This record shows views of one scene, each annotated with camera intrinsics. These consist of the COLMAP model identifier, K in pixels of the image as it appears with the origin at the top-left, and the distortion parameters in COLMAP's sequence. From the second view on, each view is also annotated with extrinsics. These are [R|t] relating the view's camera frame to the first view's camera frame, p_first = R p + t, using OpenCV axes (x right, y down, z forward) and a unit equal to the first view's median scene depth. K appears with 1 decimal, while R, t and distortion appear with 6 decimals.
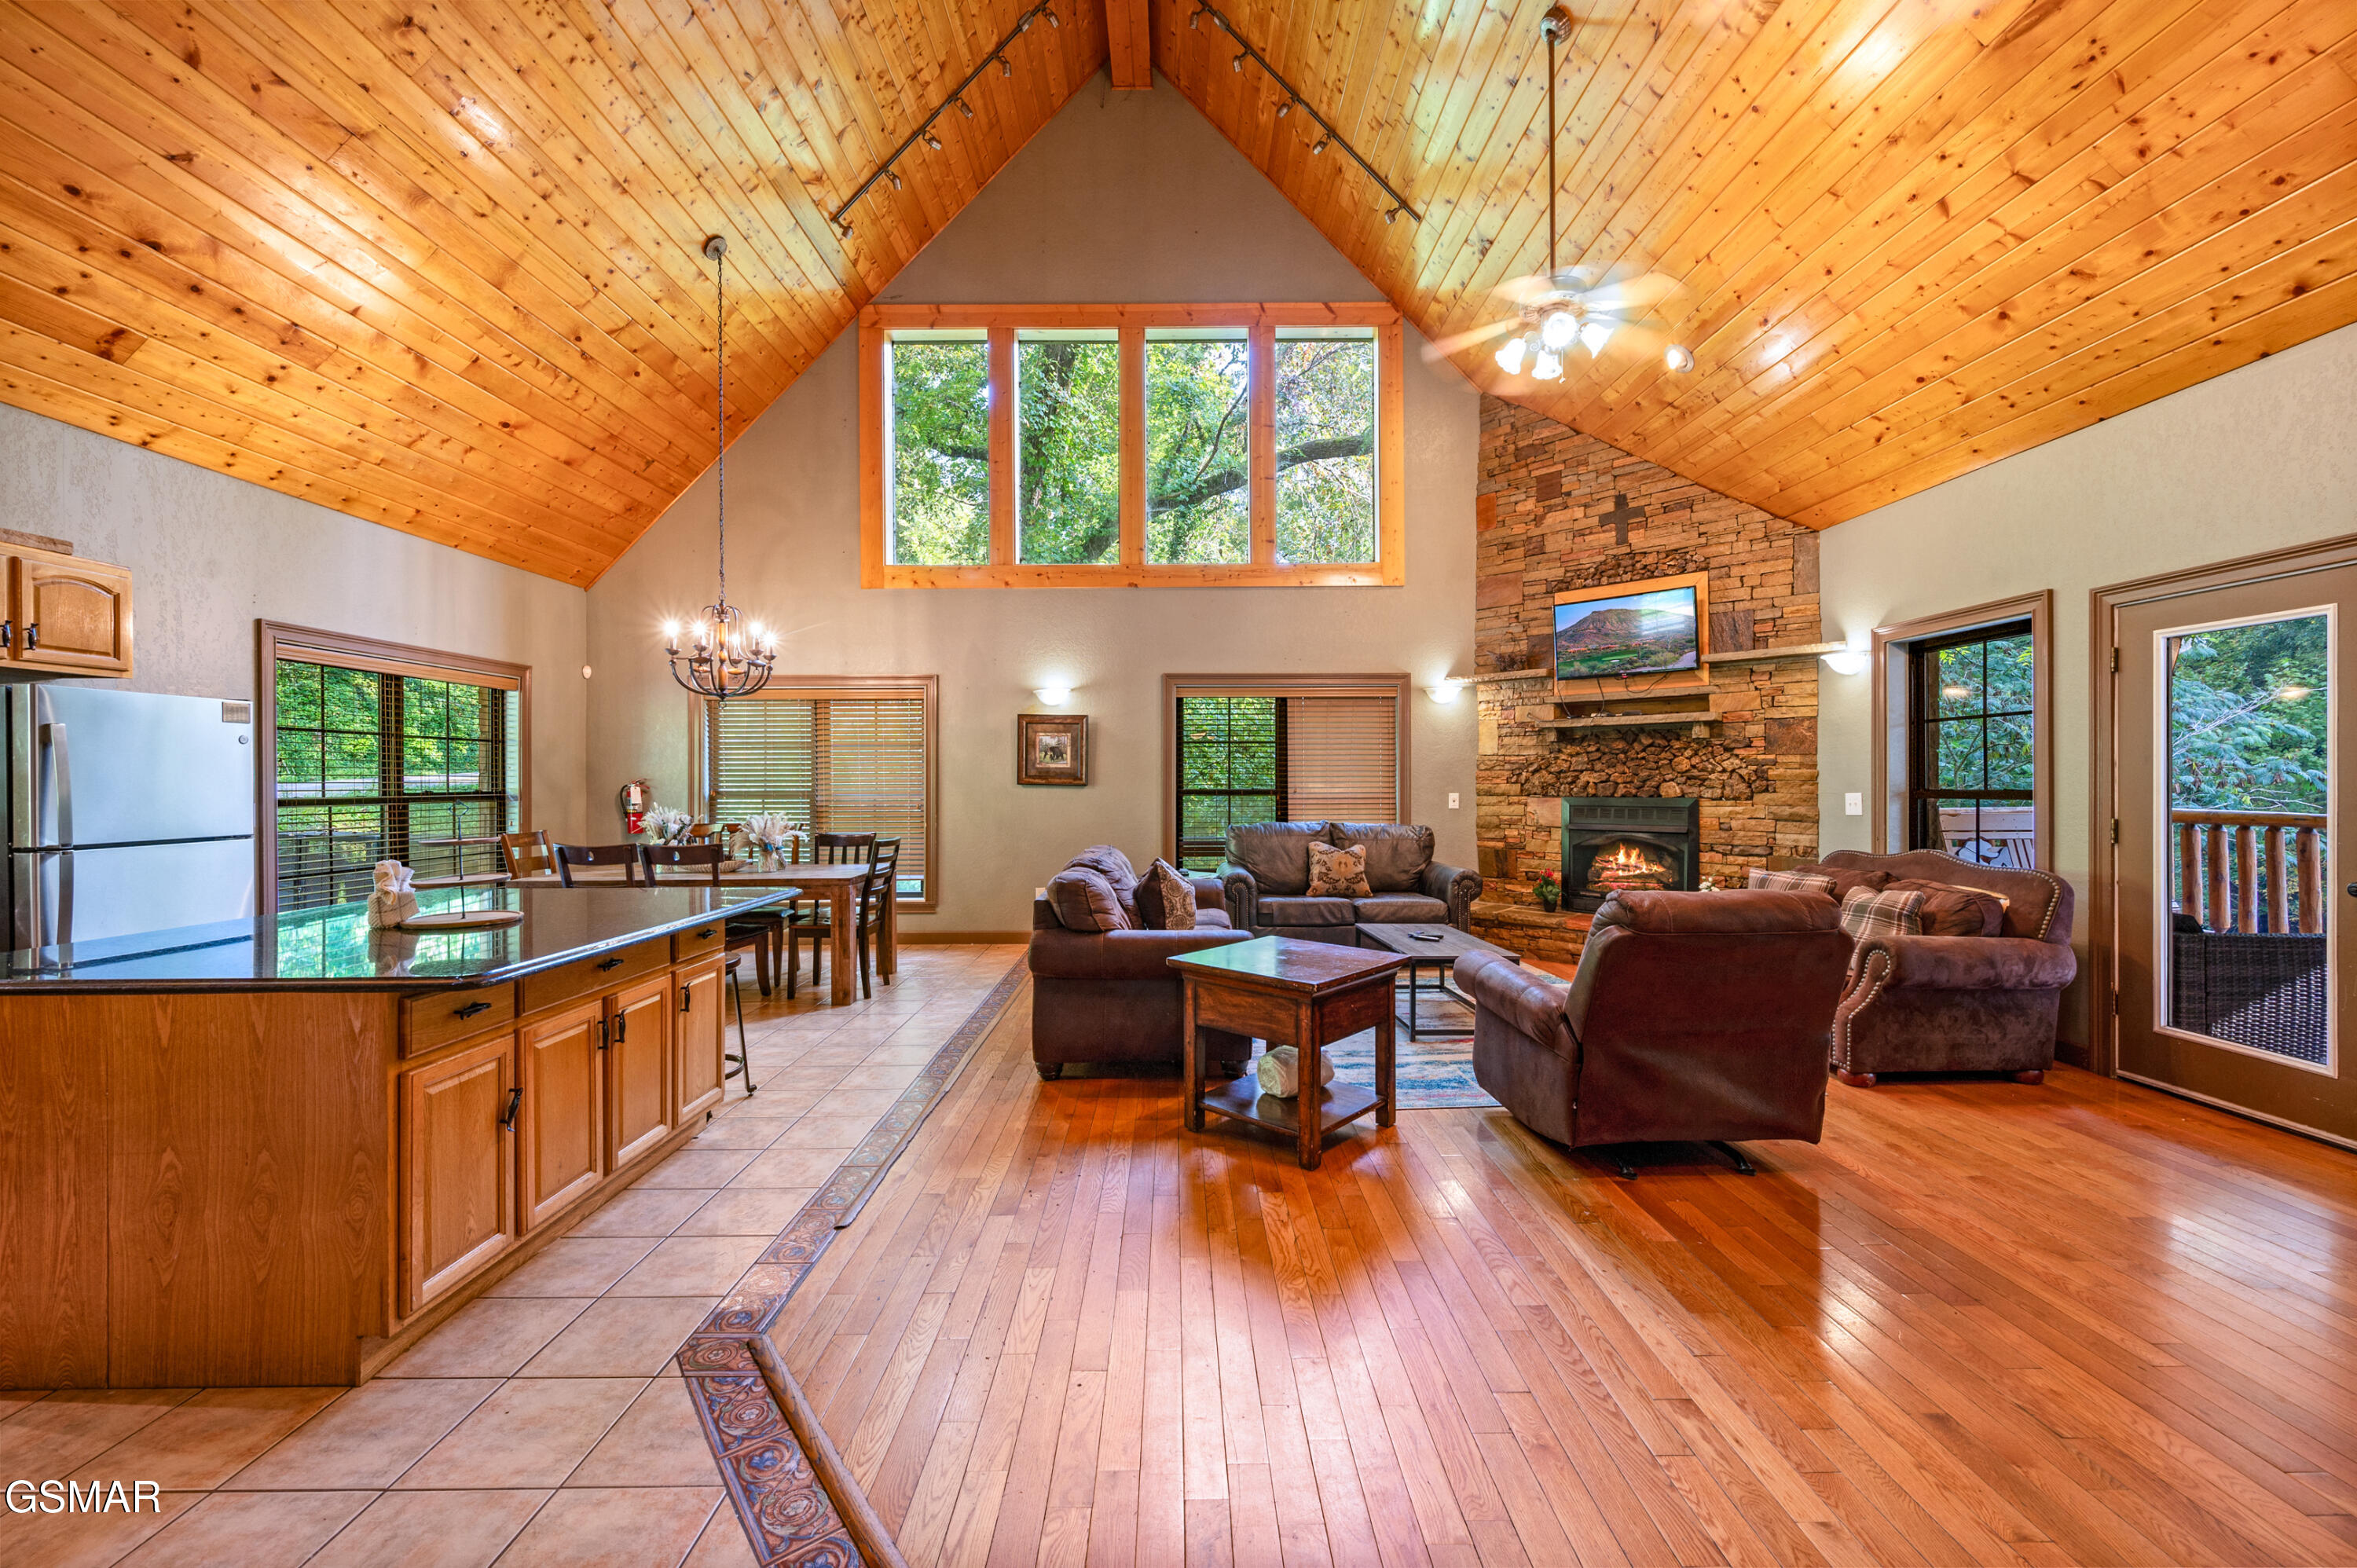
lens RADIAL K [[939.2, 0, 1184.9], [0, 939.2, 782.5], [0, 0, 1]] dist [-0.001807, 0.000081]
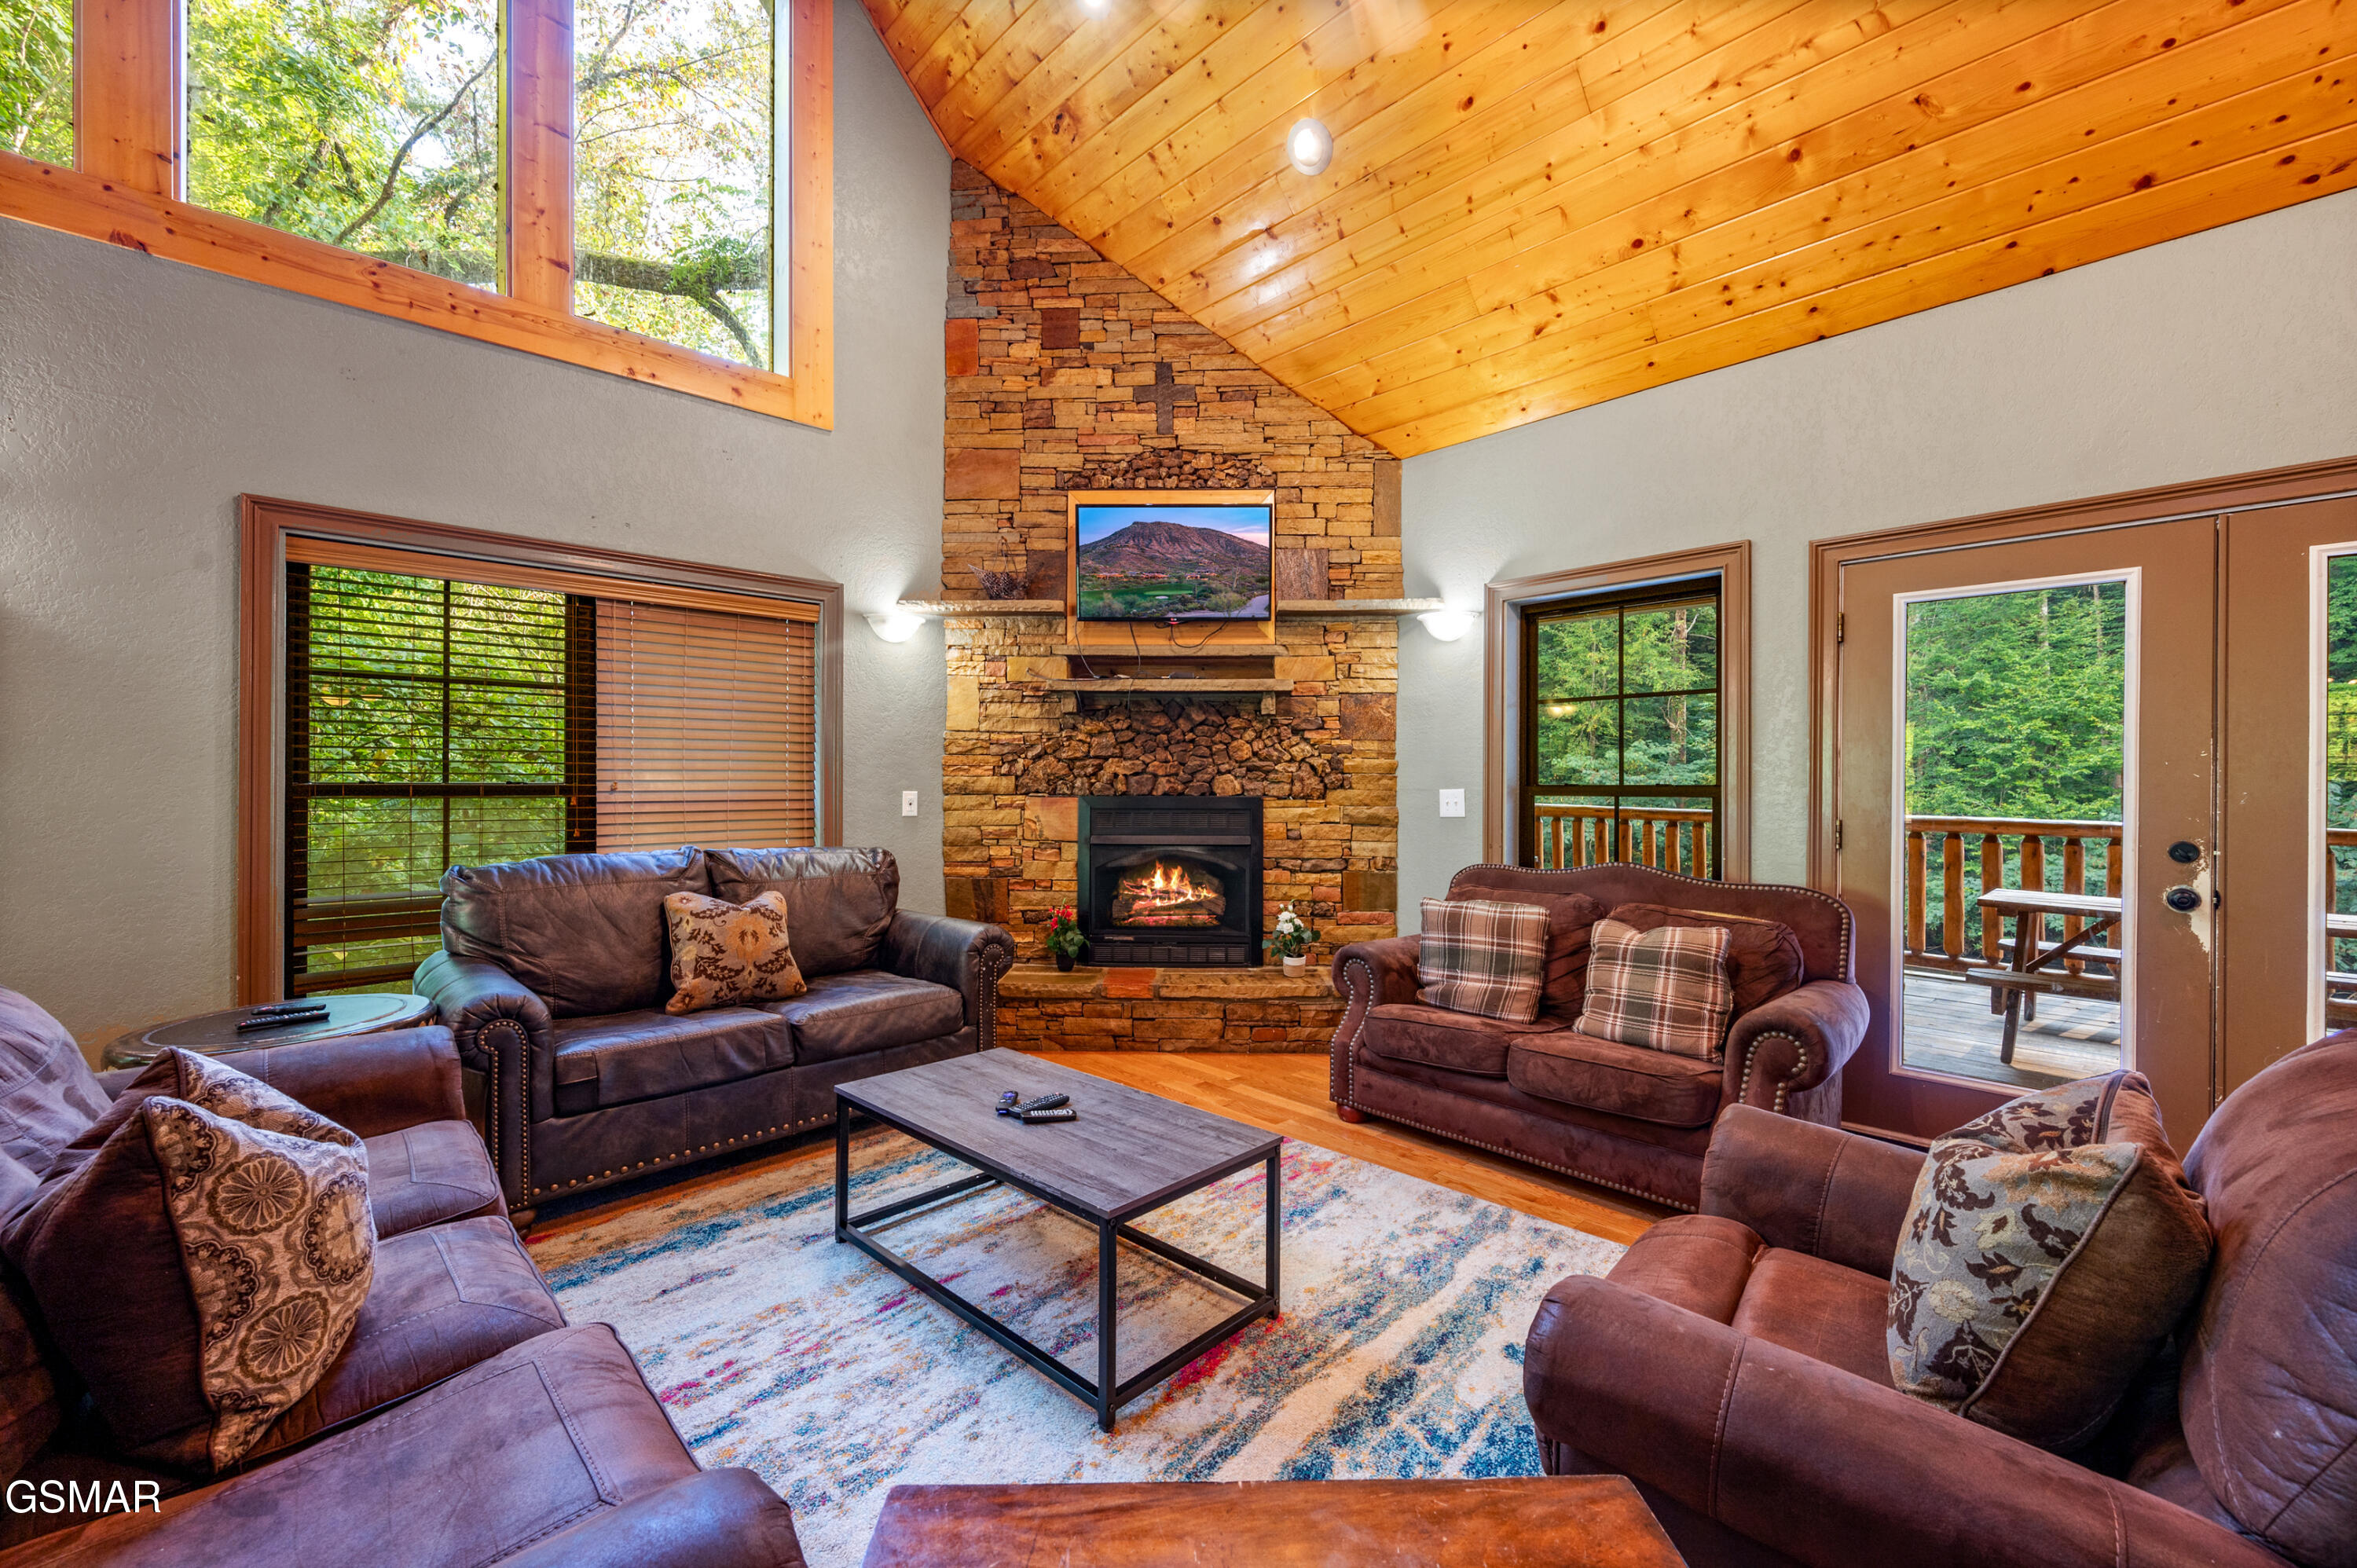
lens RADIAL K [[939.2, 0, 1179.2], [0, 939.2, 782.6], [0, 0, 1]] dist [-0.001807, 0.000081]
pose [[0.734434, 0.002551, 0.678675, -0.000551], [-0.005149, 0.999985, 0.001814, 0.004404], [-0.678660, -0.004827, 0.734436, 0.475694]]
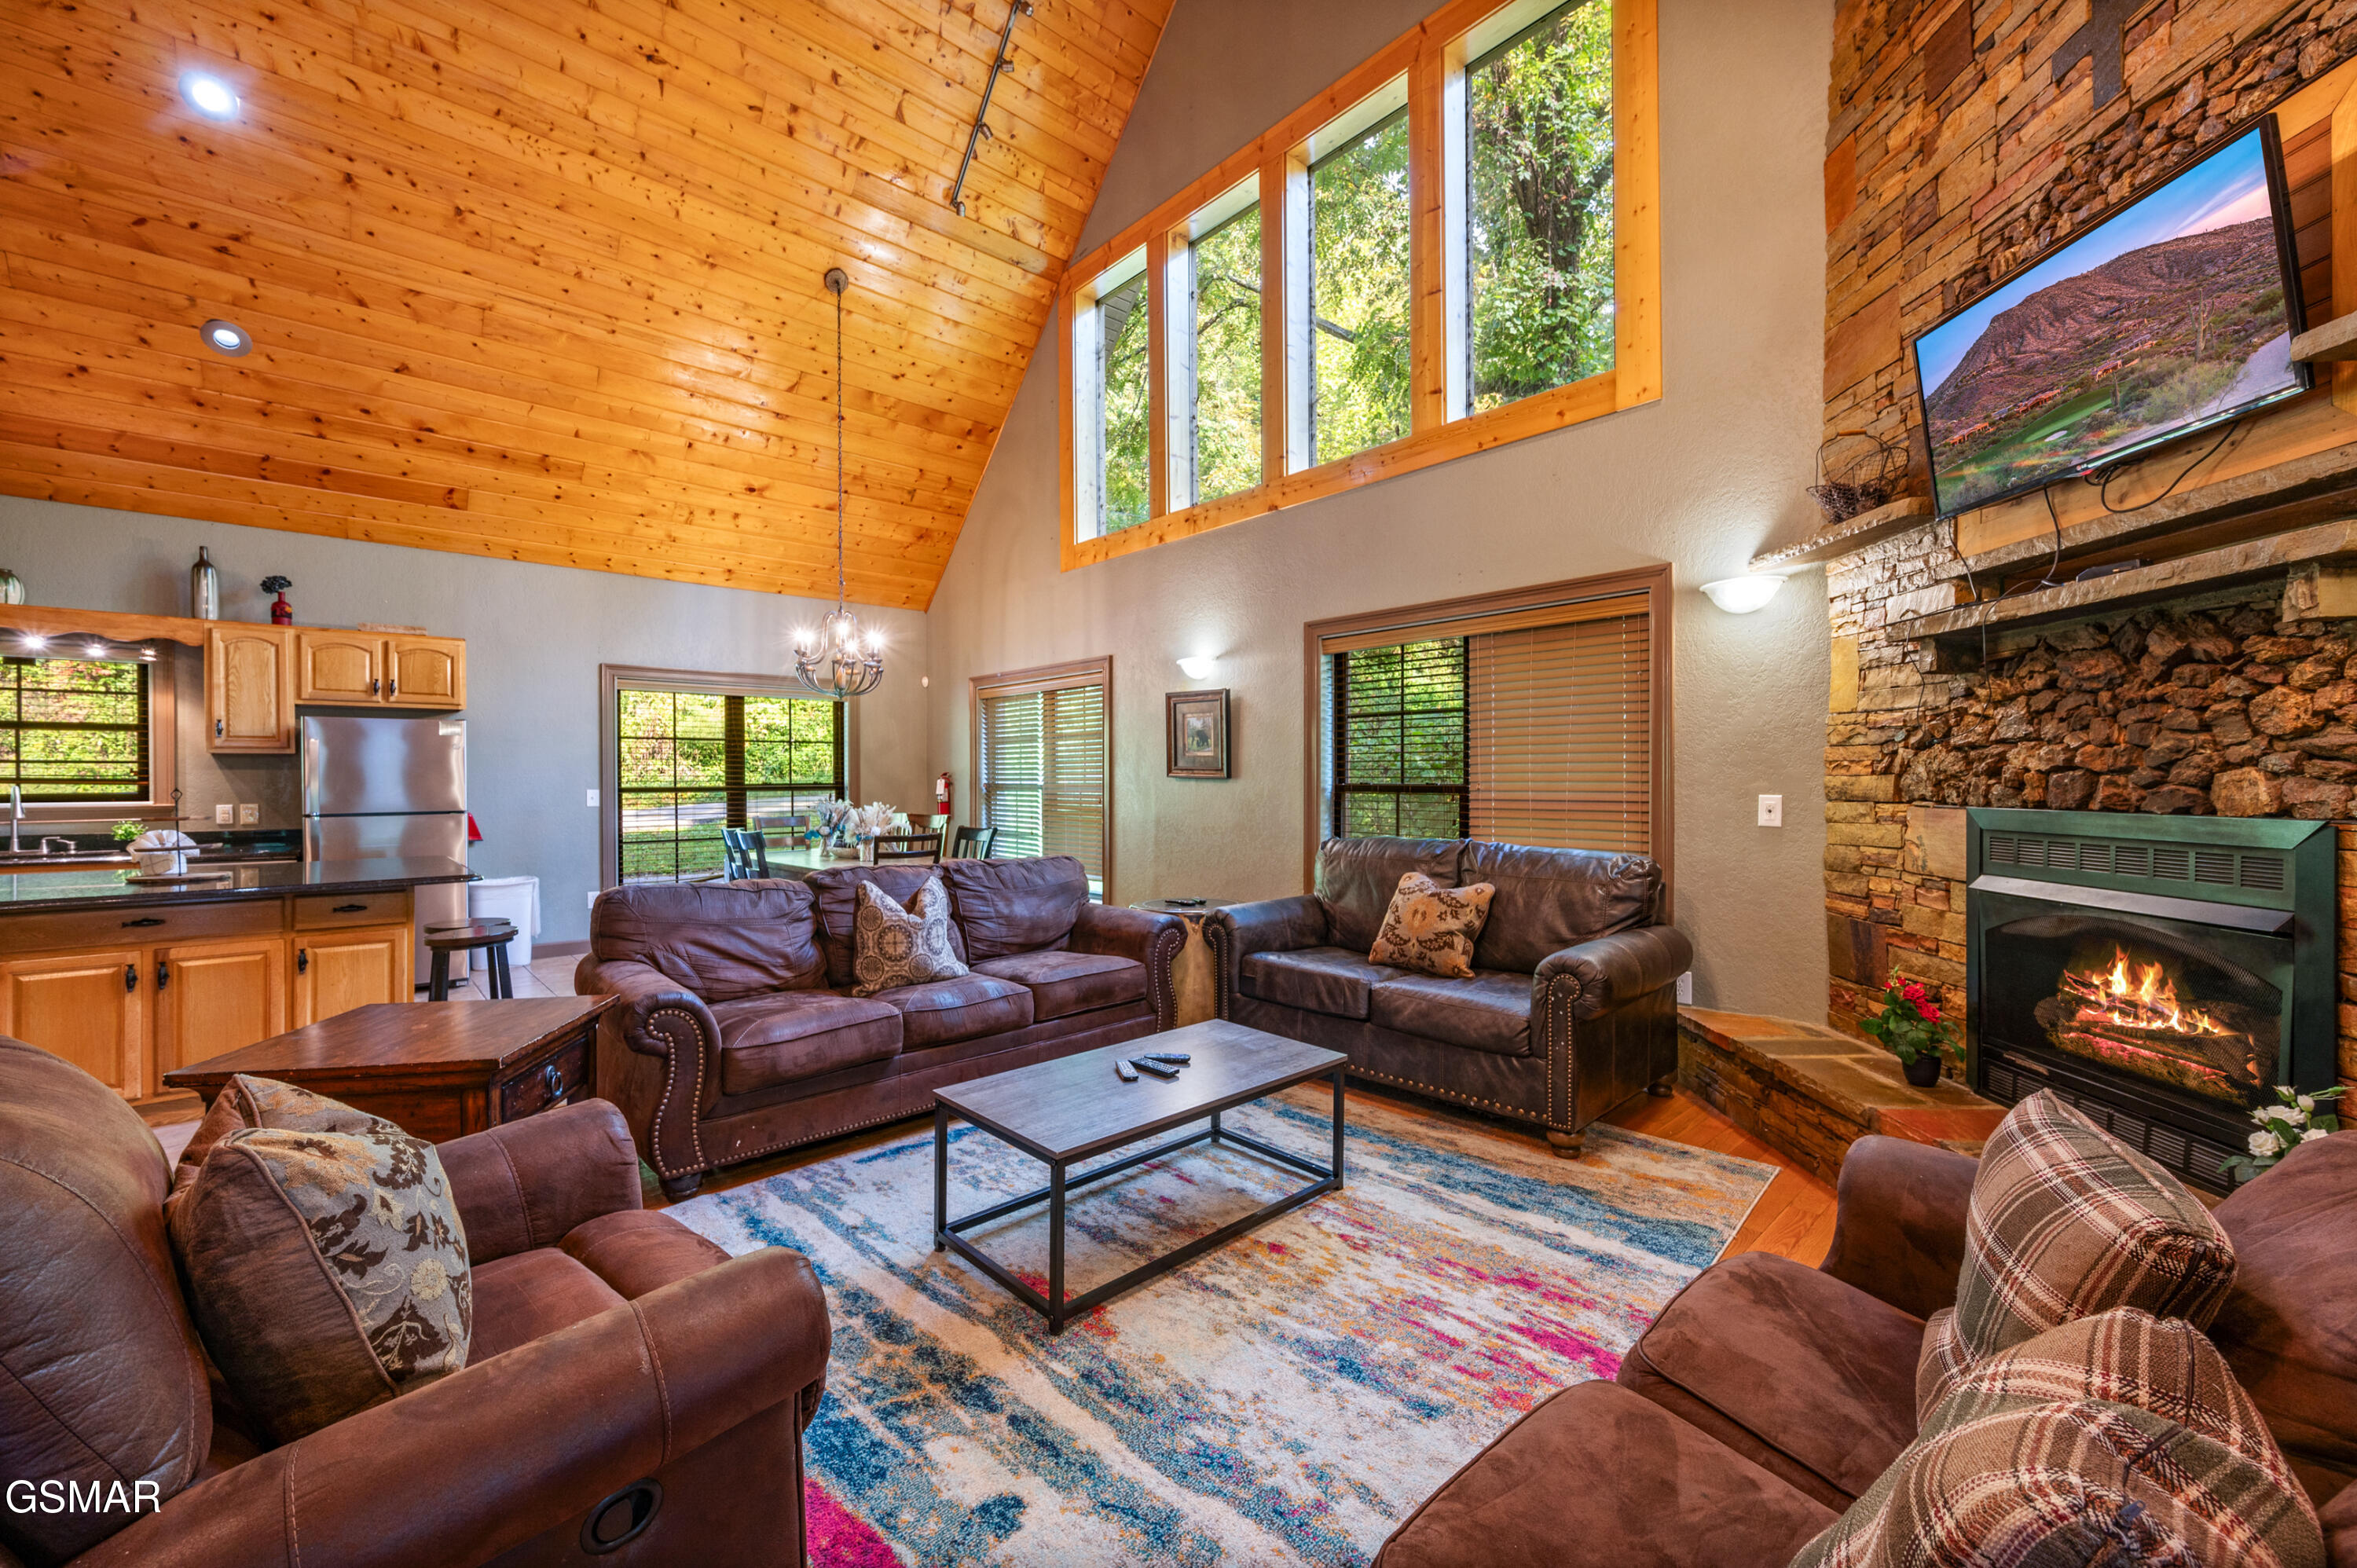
lens RADIAL K [[939.2, 0, 1195.1], [0, 939.2, 782.6], [0, 0, 1]] dist [-0.001807, 0.000081]
pose [[0.665307, 0.003554, -0.746561, 0.498892], [0.001846, 0.999978, 0.006406, 0.001645], [0.746567, -0.005640, 0.665286, 0.501223]]
